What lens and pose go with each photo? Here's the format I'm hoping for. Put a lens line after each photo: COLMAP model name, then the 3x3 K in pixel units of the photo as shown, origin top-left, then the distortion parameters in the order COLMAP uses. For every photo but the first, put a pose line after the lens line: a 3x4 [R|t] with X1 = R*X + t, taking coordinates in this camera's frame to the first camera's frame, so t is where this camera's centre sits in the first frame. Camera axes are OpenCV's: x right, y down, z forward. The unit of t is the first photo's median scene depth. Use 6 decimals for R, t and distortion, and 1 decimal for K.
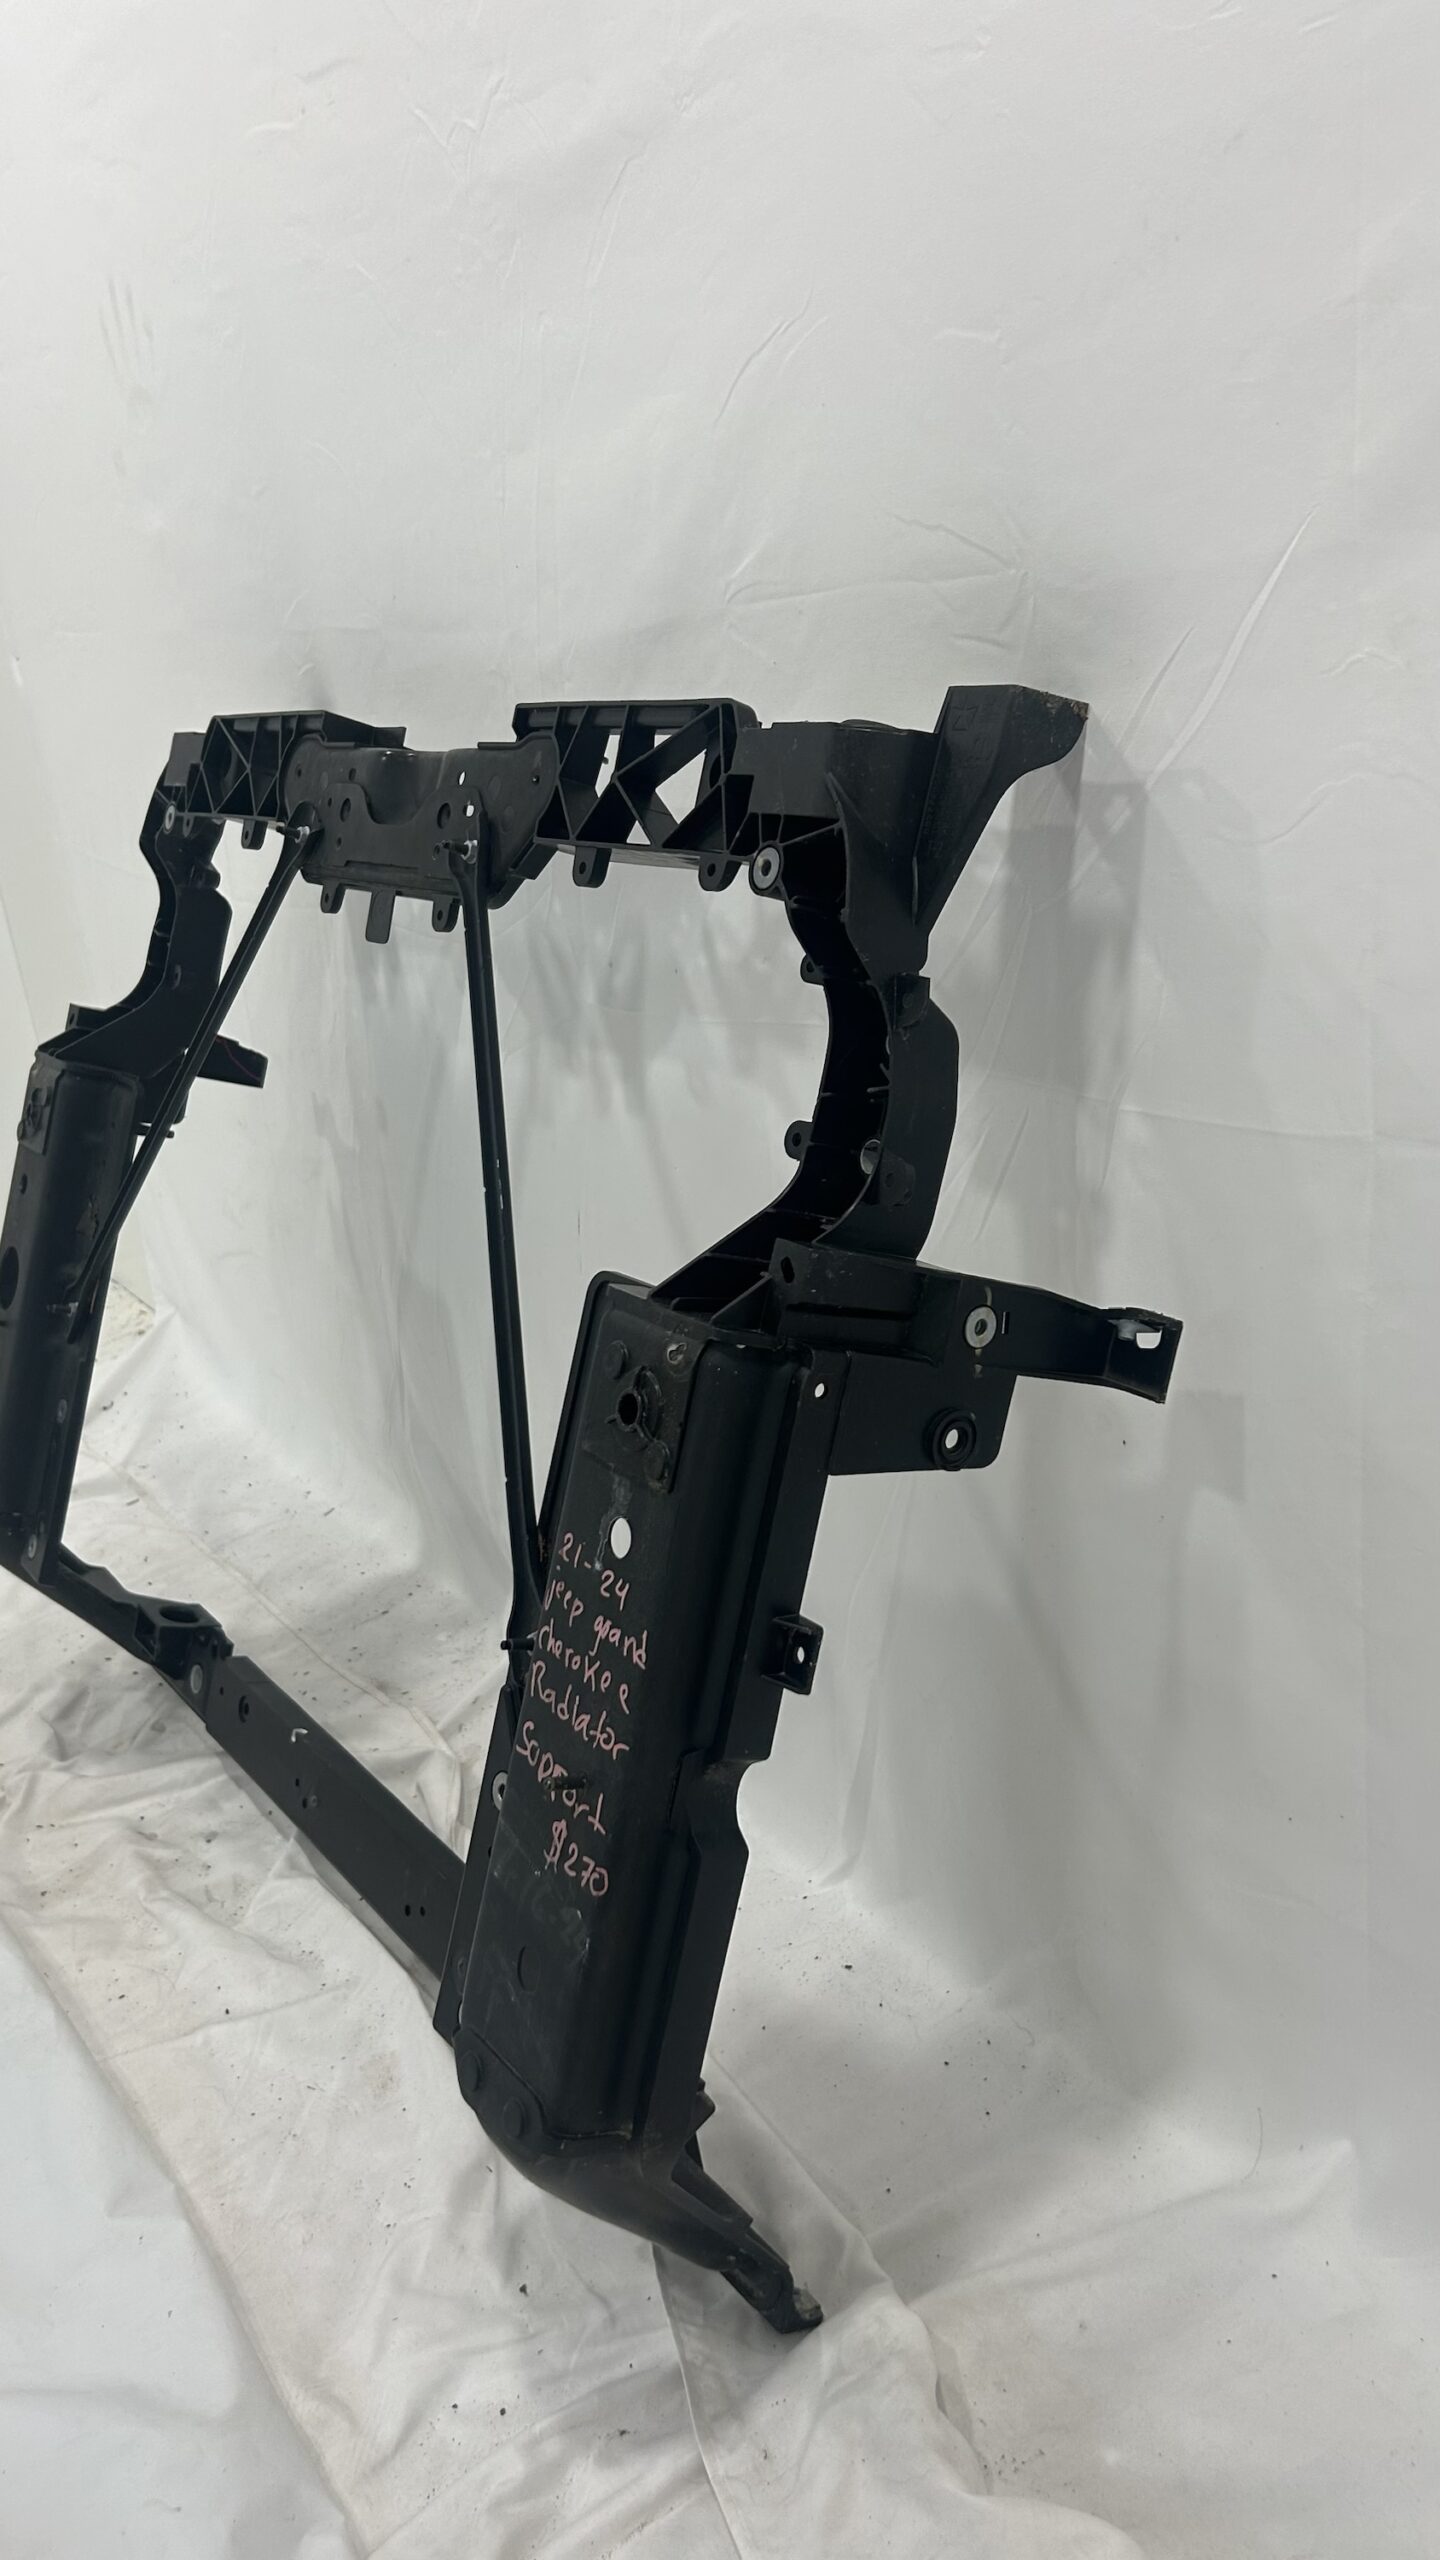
lens RADIAL K [[1998.0, 0, 723.7], [0, 1998.0, 1230.8], [0, 0, 1]] dist [0.122549, -0.289775]
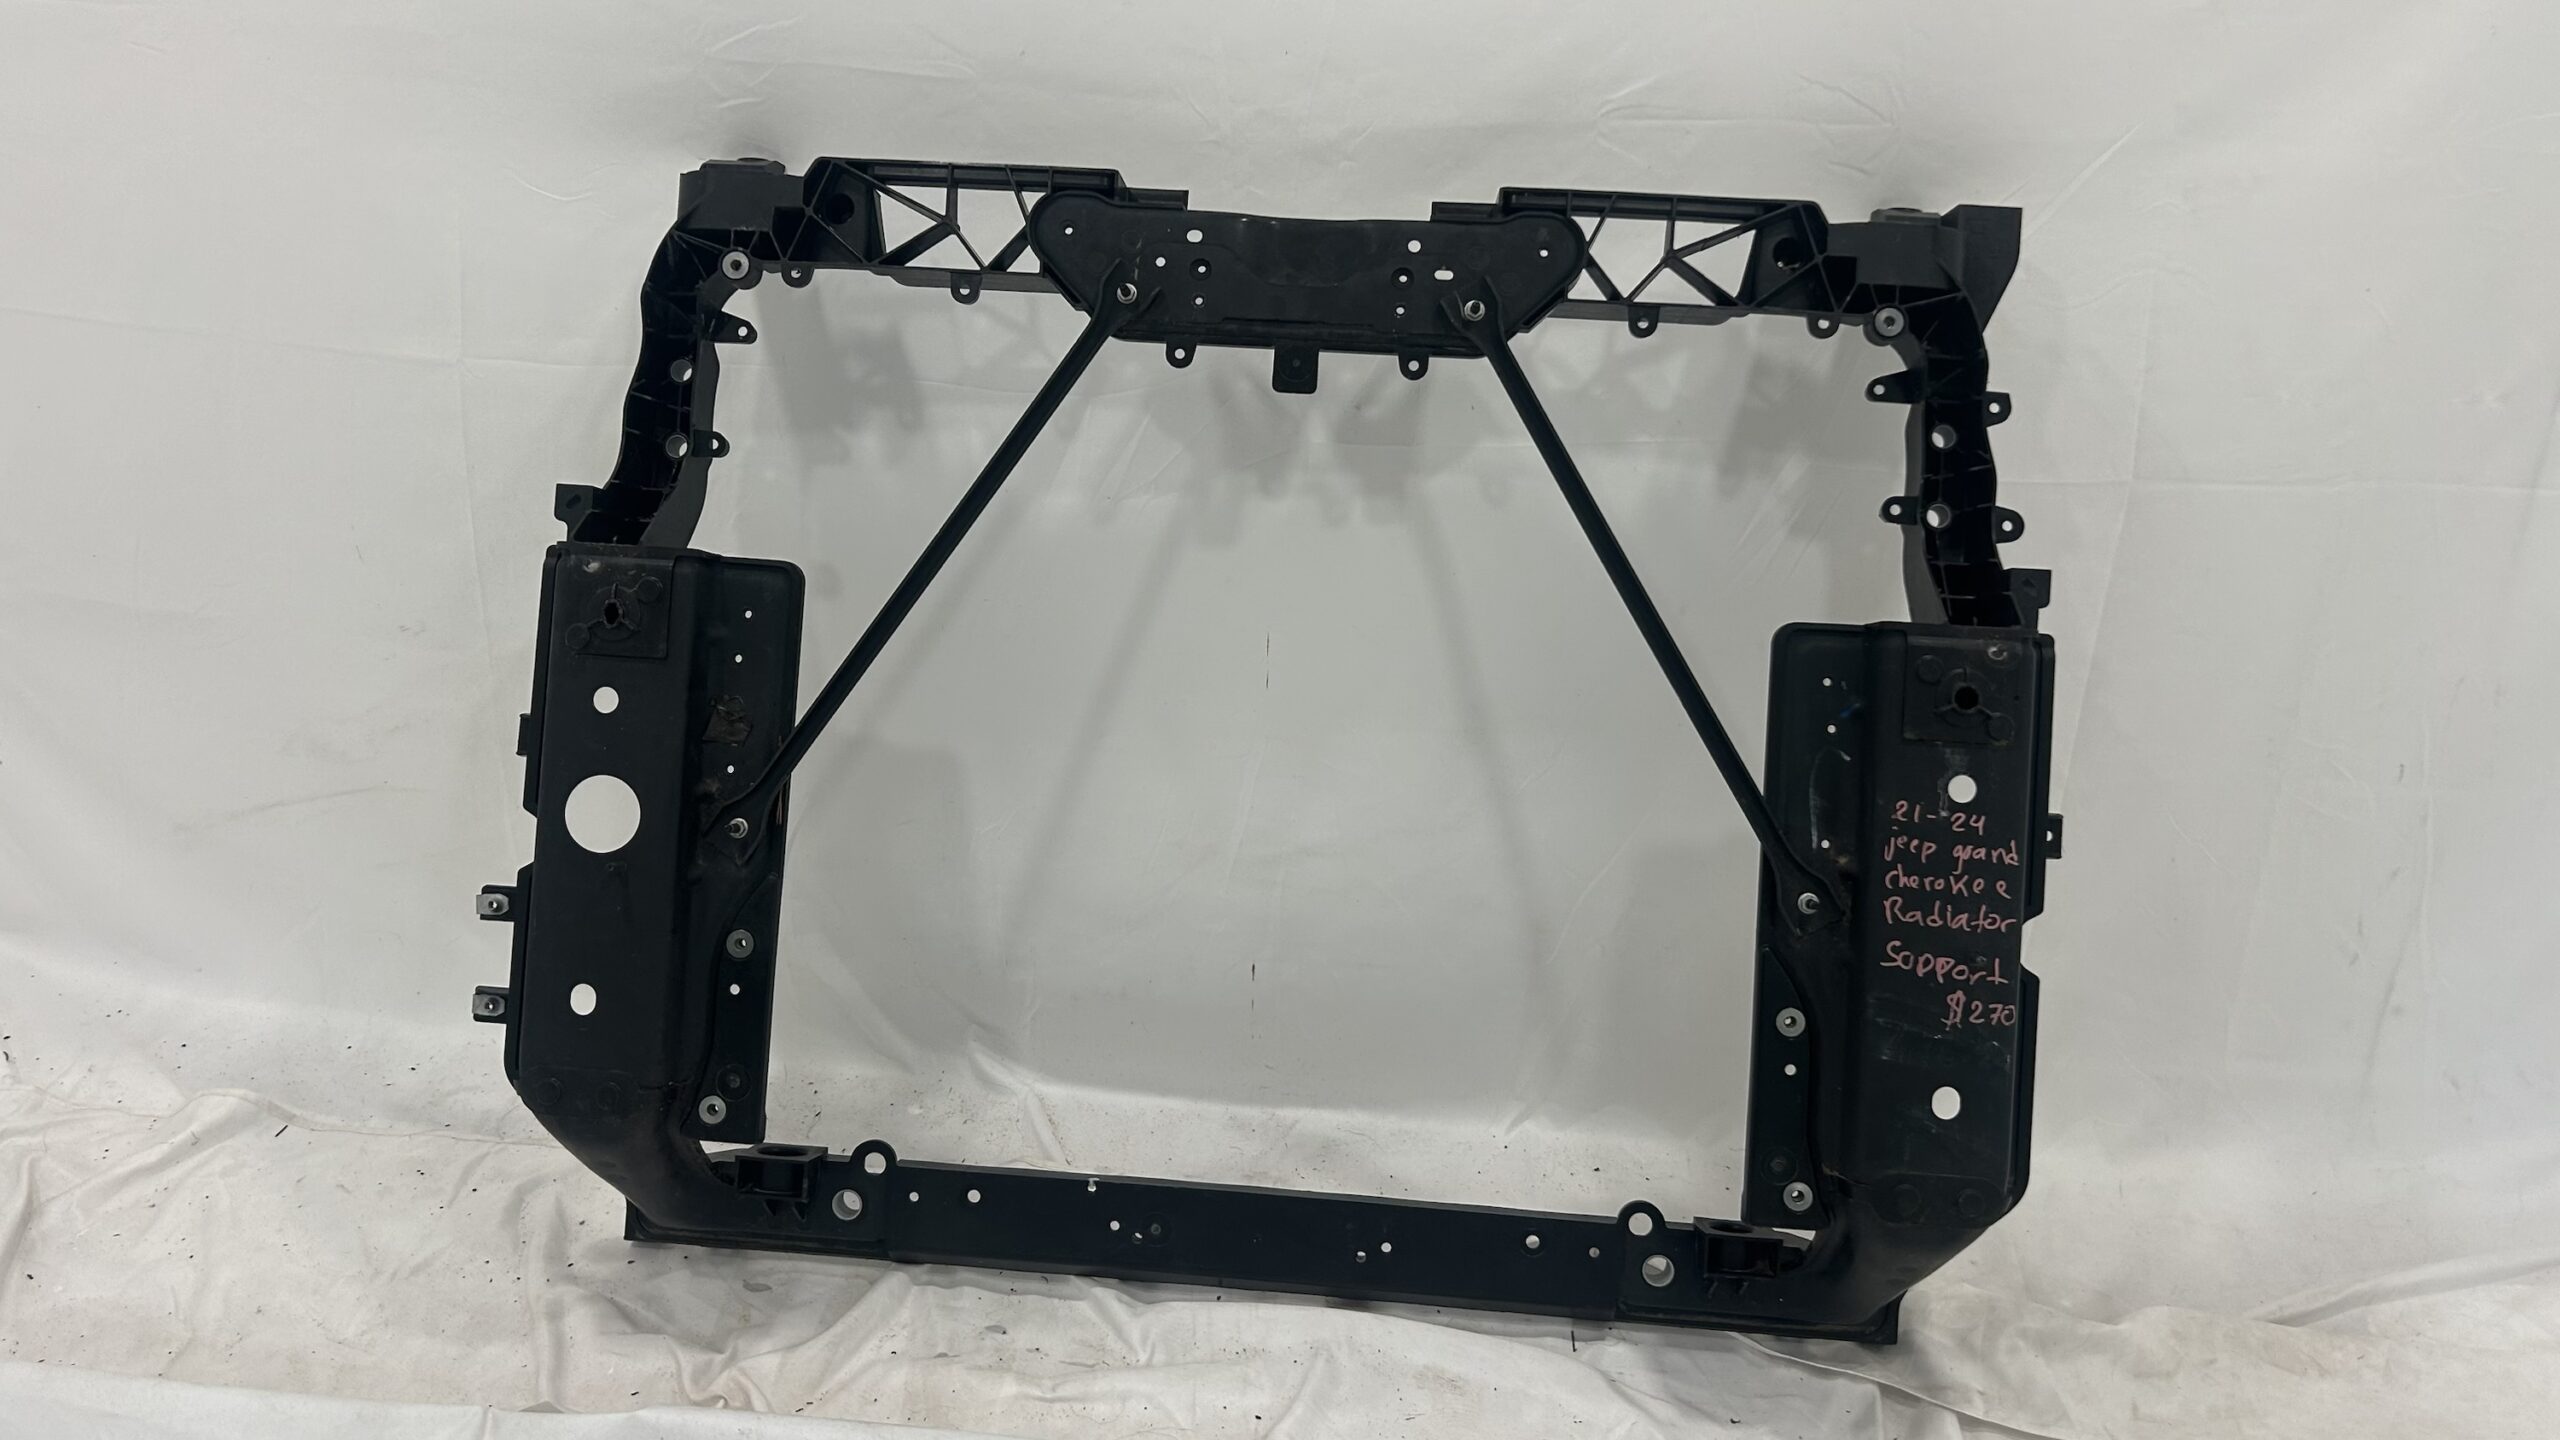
lens RADIAL K [[1998.0, 0, 1280.0], [0, 1998.0, 720.0], [0, 0, 1]] dist [0.122549, -0.289775]
pose [[0.624536, -0.152332, 0.765996, -1.414501], [0.136869, 0.986963, 0.084682, -0.083216], [-0.768910, 0.051954, 0.637243, 0.434008]]
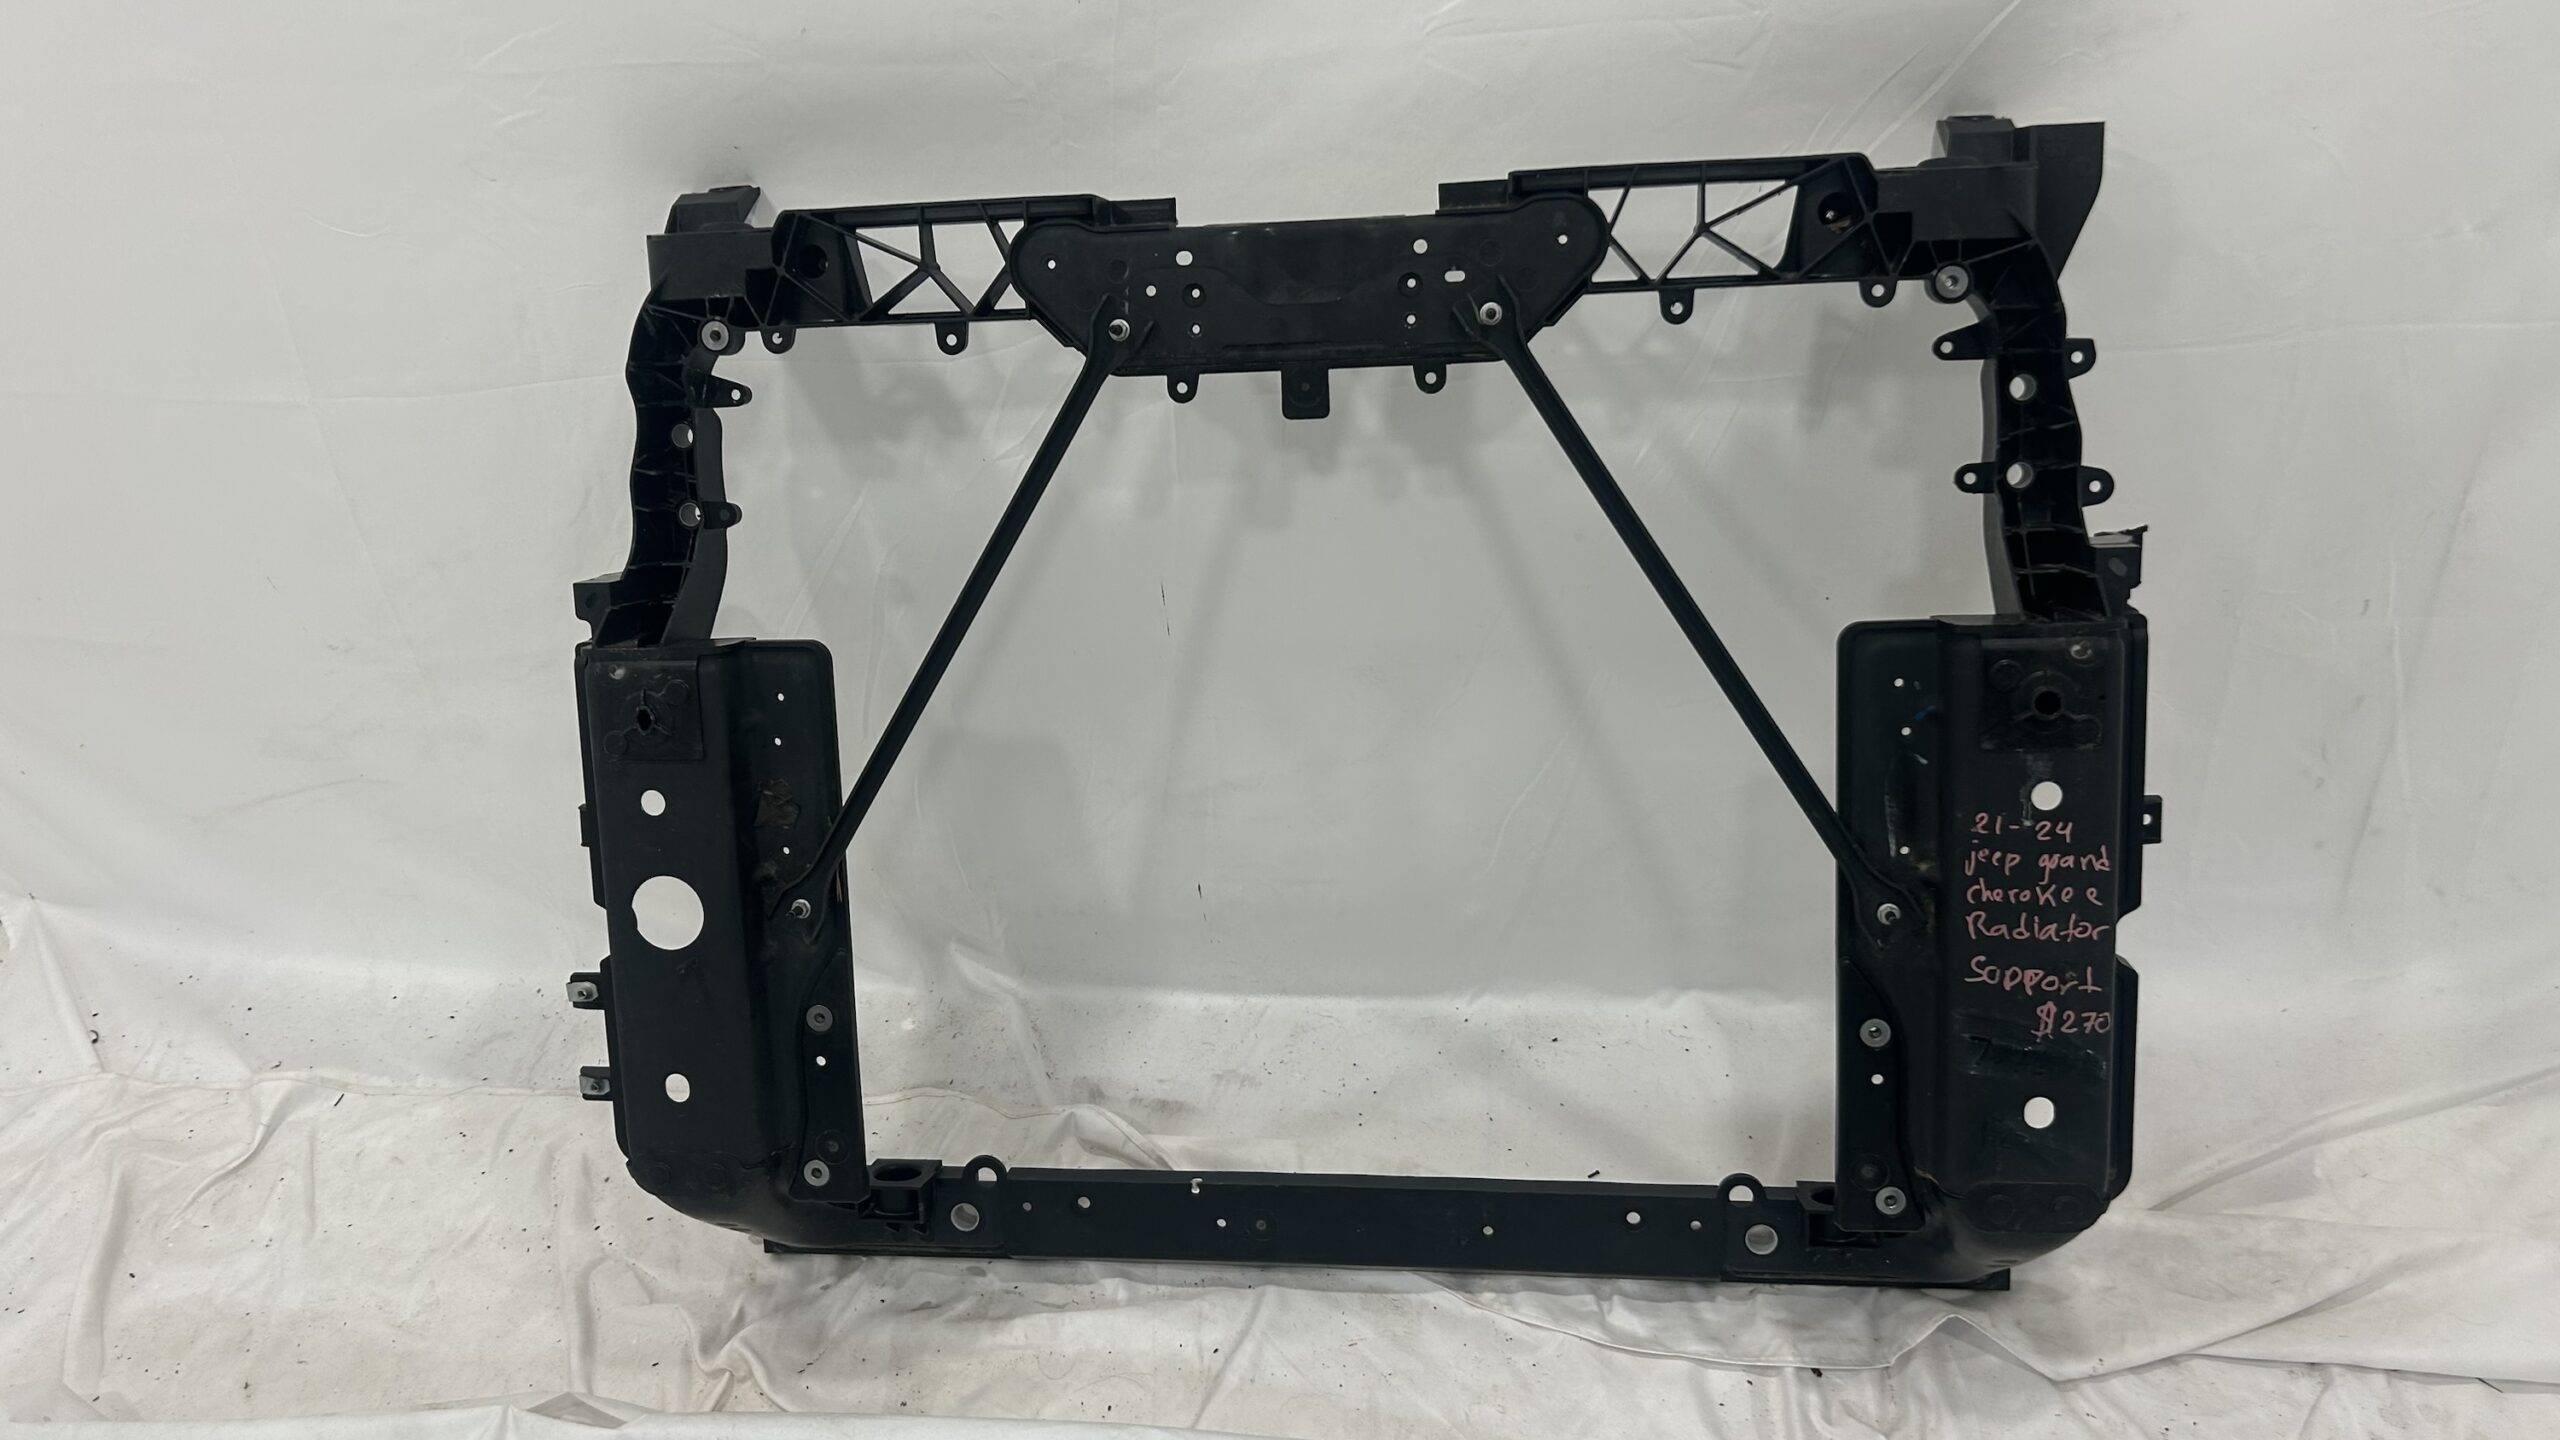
lens RADIAL K [[1998.0, 0, 1280.0], [0, 1998.0, 720.0], [0, 0, 1]] dist [0.122549, -0.289775]
pose [[0.666005, -0.349945, 0.658769, -1.238097], [0.242851, 0.936737, 0.252086, -0.353836], [-0.705309, -0.007908, 0.708856, 0.383060]]
